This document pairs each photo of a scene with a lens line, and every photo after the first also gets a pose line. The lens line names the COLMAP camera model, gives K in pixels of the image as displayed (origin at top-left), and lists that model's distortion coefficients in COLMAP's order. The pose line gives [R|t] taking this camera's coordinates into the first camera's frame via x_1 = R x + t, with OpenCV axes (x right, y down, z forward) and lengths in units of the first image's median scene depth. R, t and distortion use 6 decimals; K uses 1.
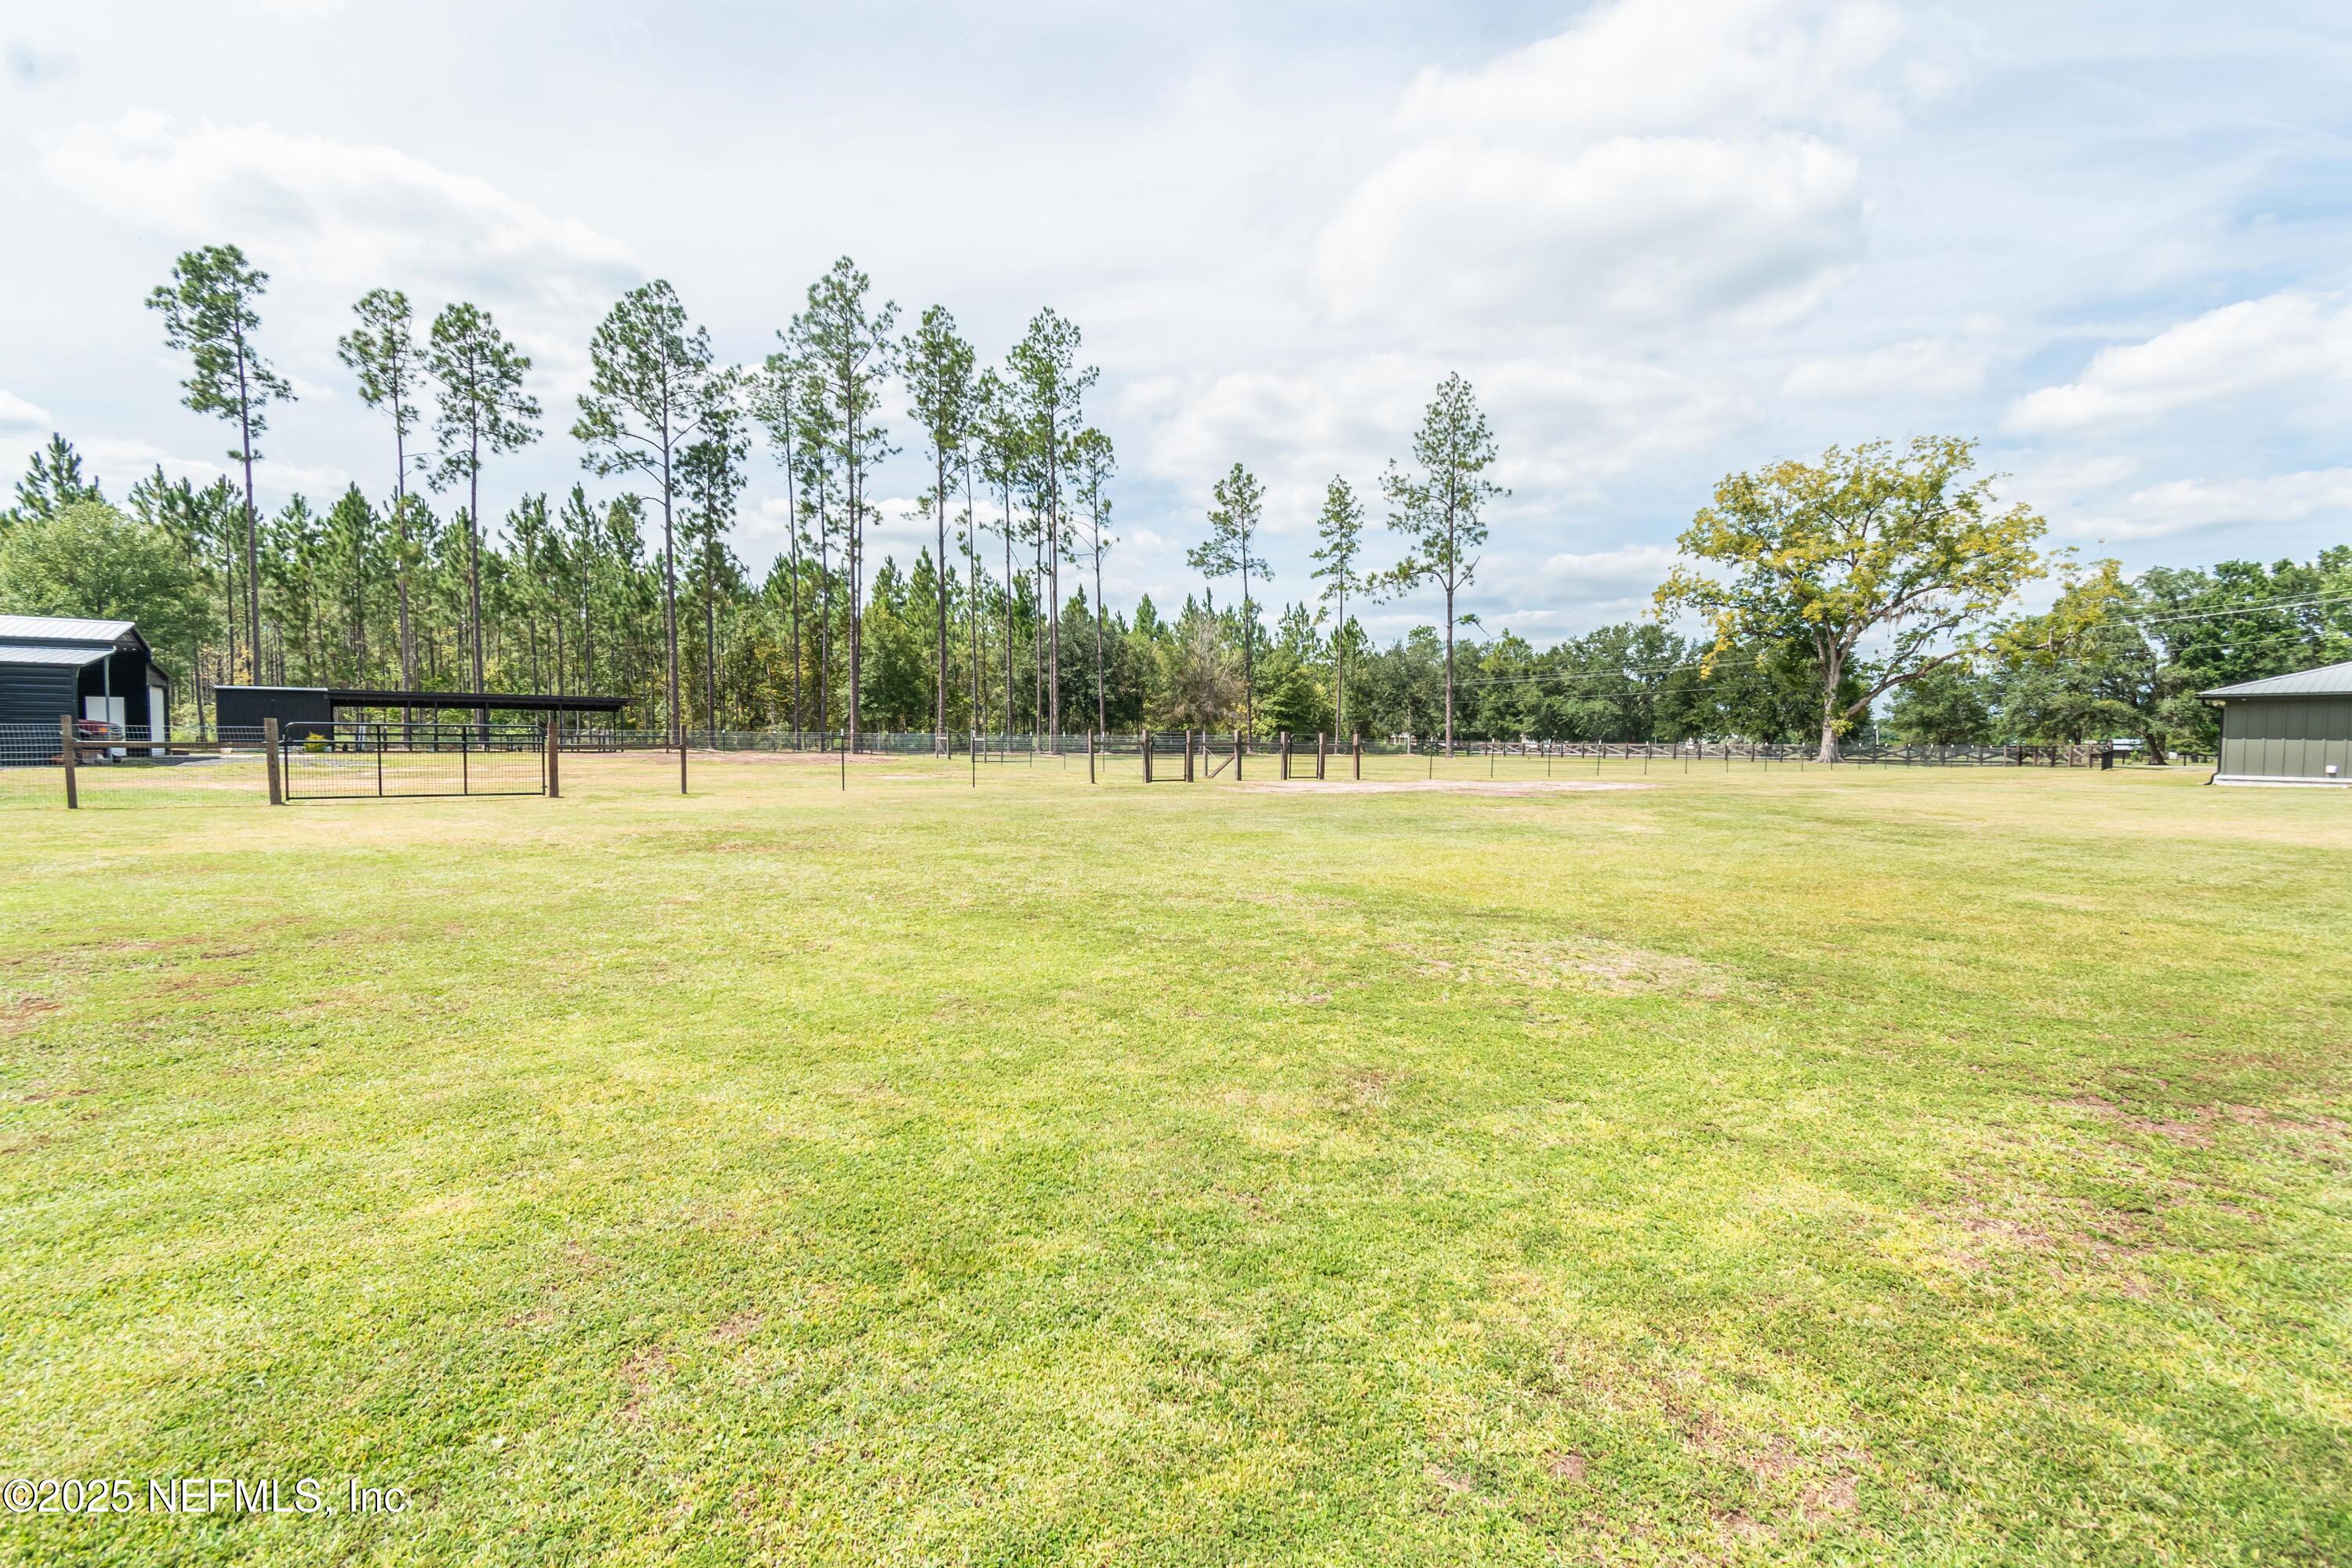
lens RADIAL K [[1015.9, 0, 1178.0], [0, 1015.9, 793.8], [0, 0, 1]] dist [0.001808, 0.000821]
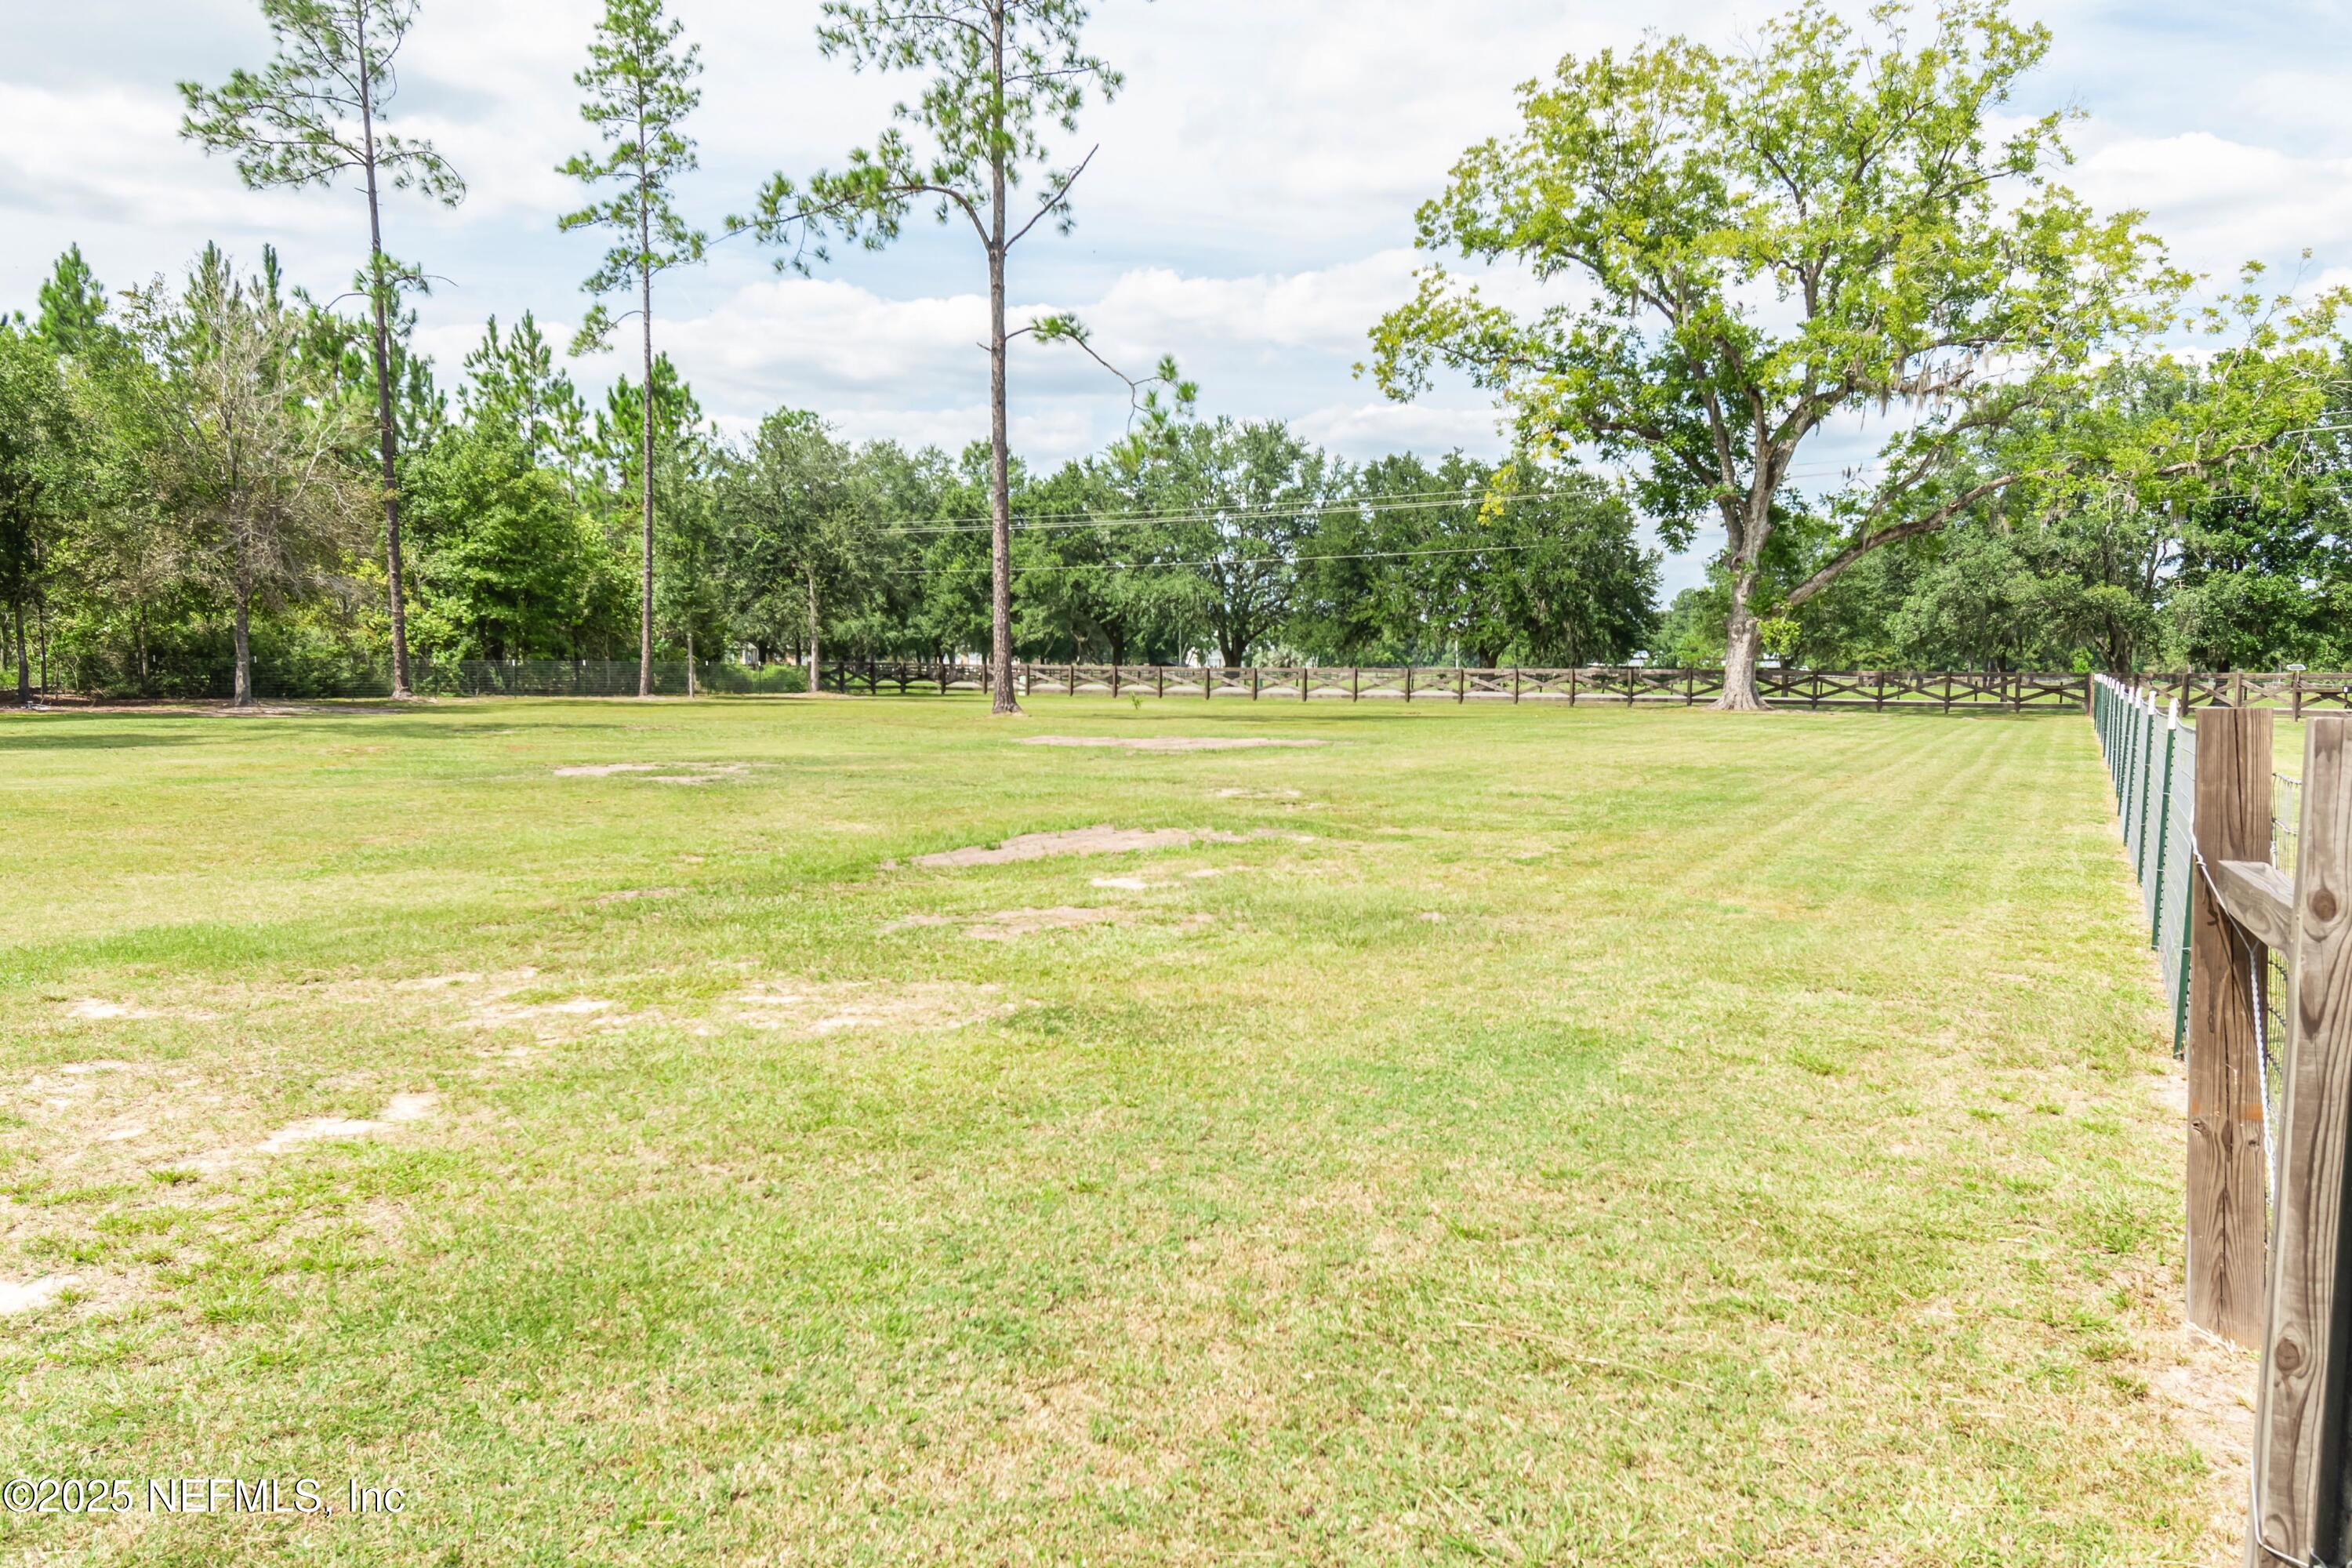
lens RADIAL K [[1787.4, 0, 1176.0], [0, 1787.4, 784.0], [0, 0, 1]] dist [-0.001142, -0.005475]
pose [[0.884100, -0.033681, 0.466082, 0.022518], [0.023670, 0.999347, 0.027318, -0.025775], [-0.466698, -0.013120, 0.884320, 0.408050]]
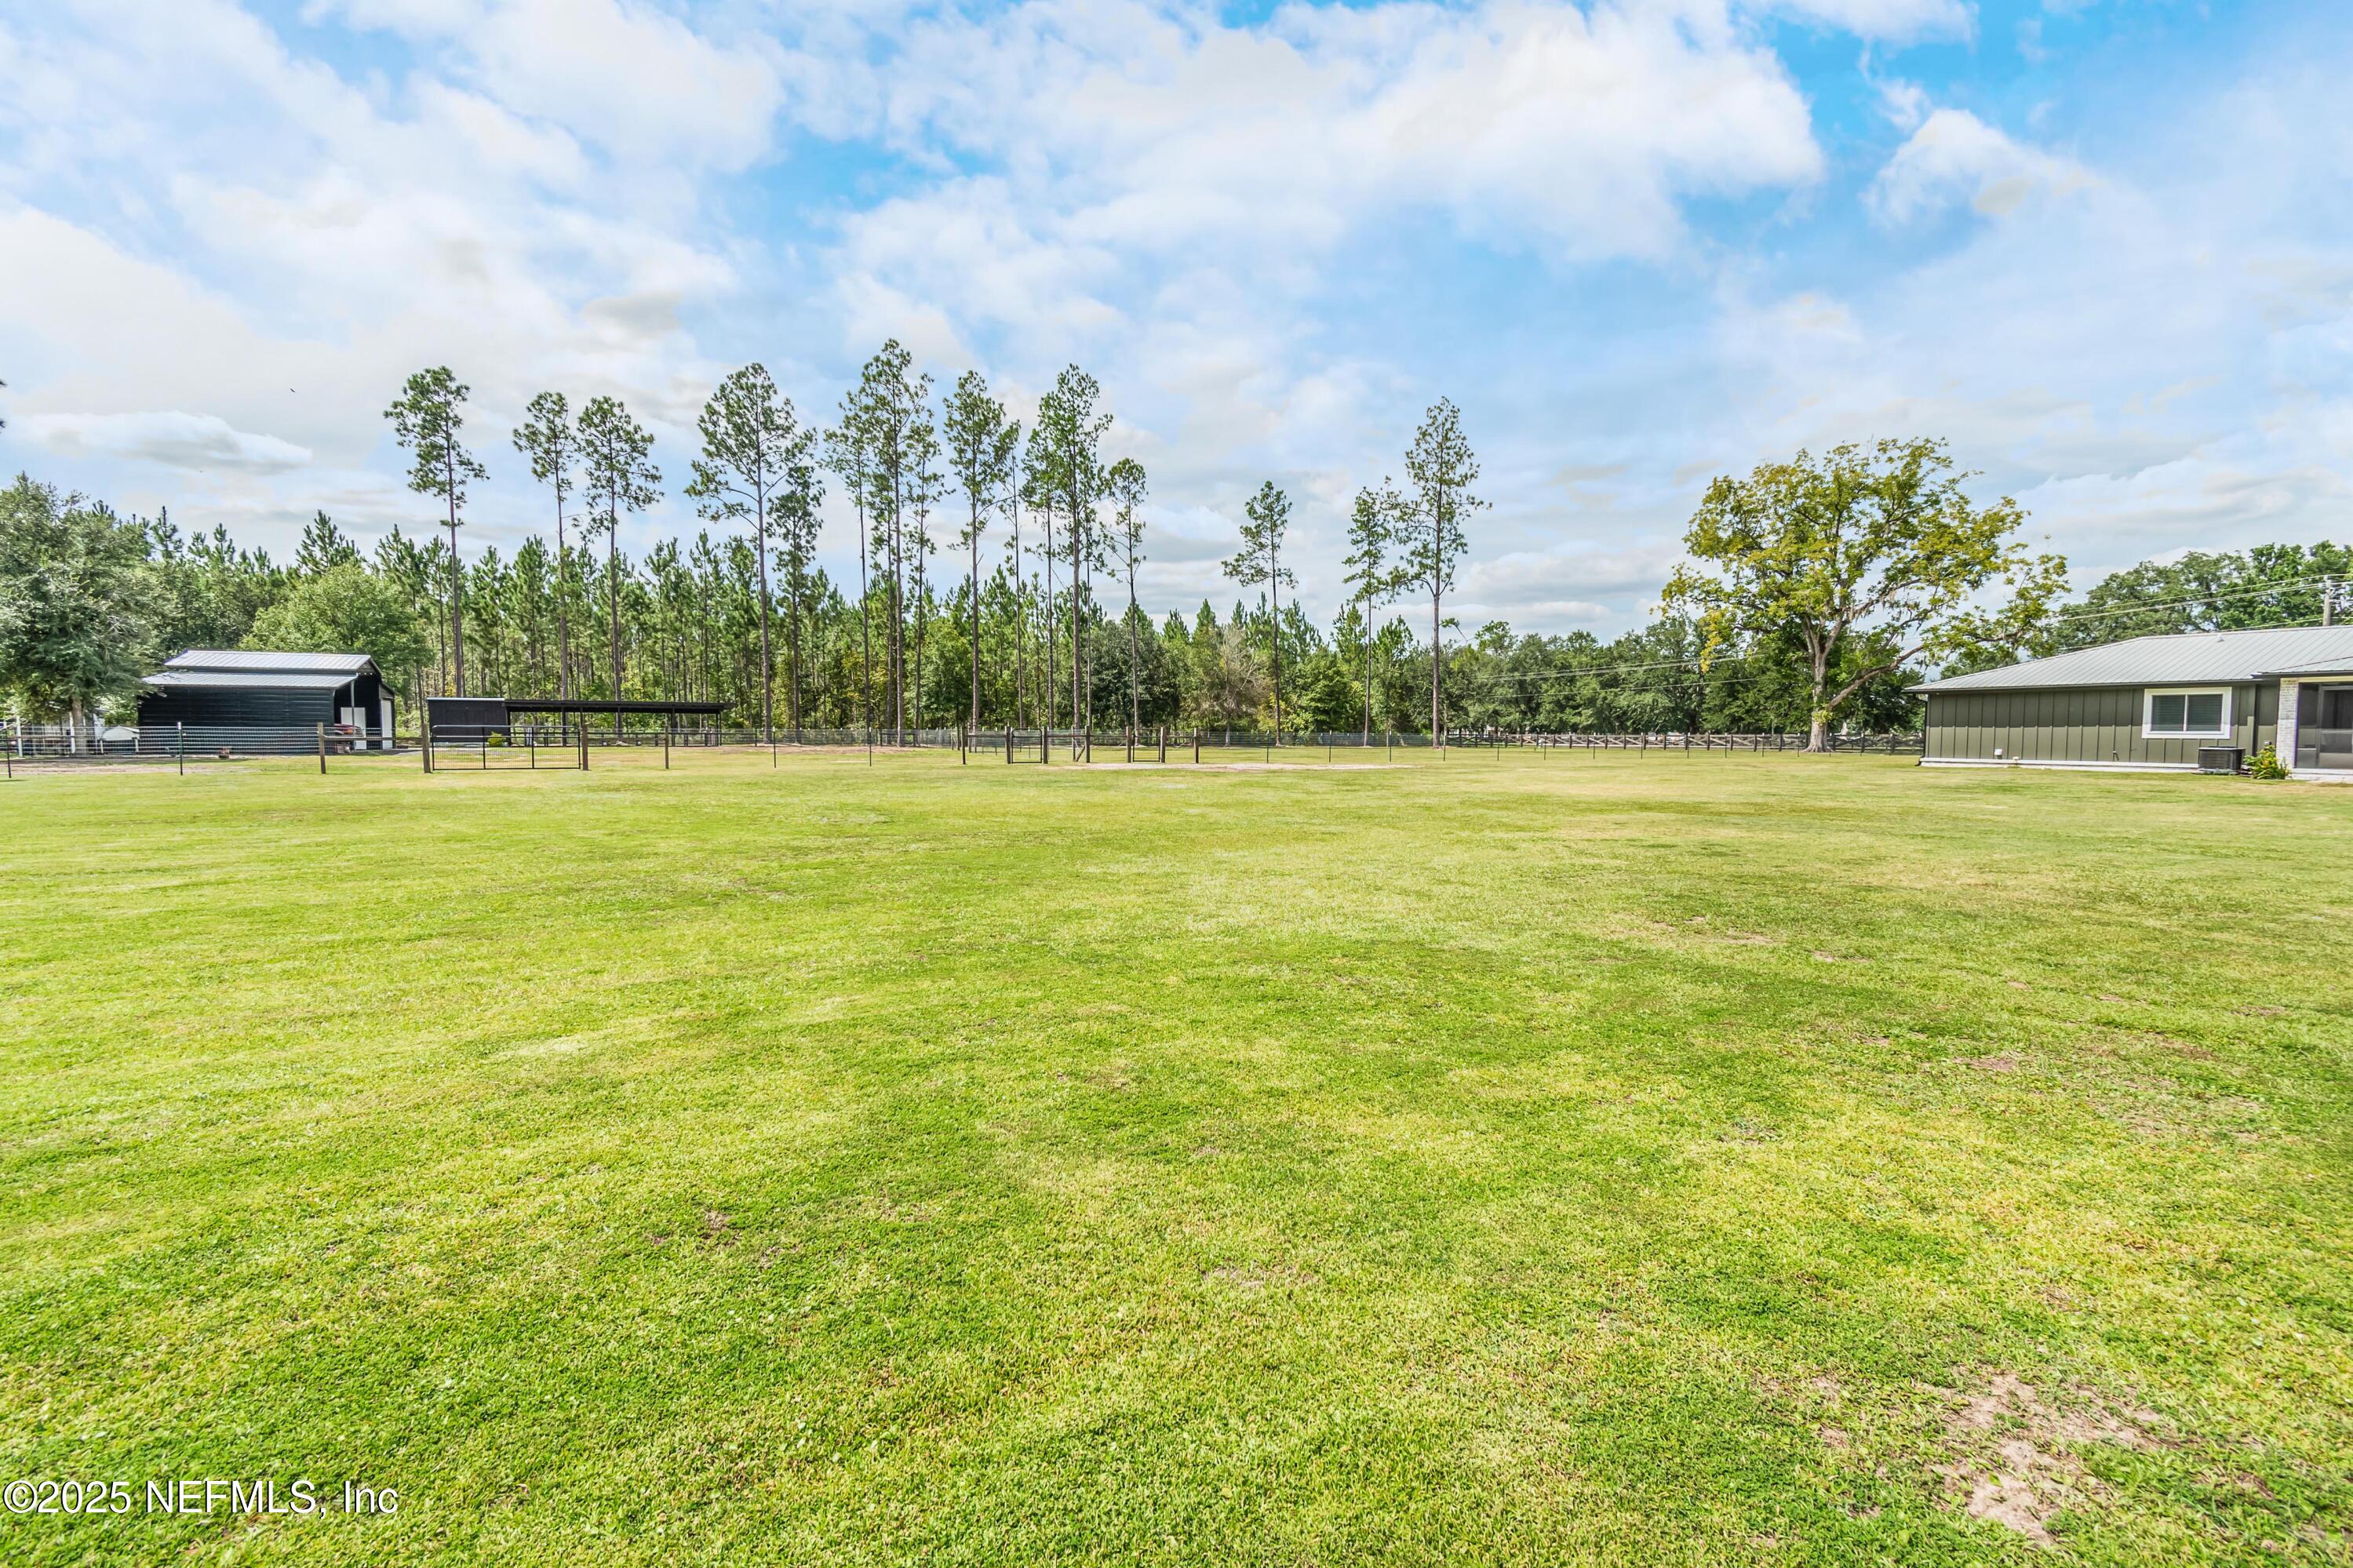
lens RADIAL K [[1015.6, 0, 1176.5], [0, 1015.6, 784.0], [0, 0, 1]] dist [0.000312, 0.000008]
pose [[0.989999, 0.000765, -0.141074, 0.144493], [-0.001450, 0.999988, -0.004751, 0.008350], [0.141069, 0.004908, 0.989988, -0.122417]]
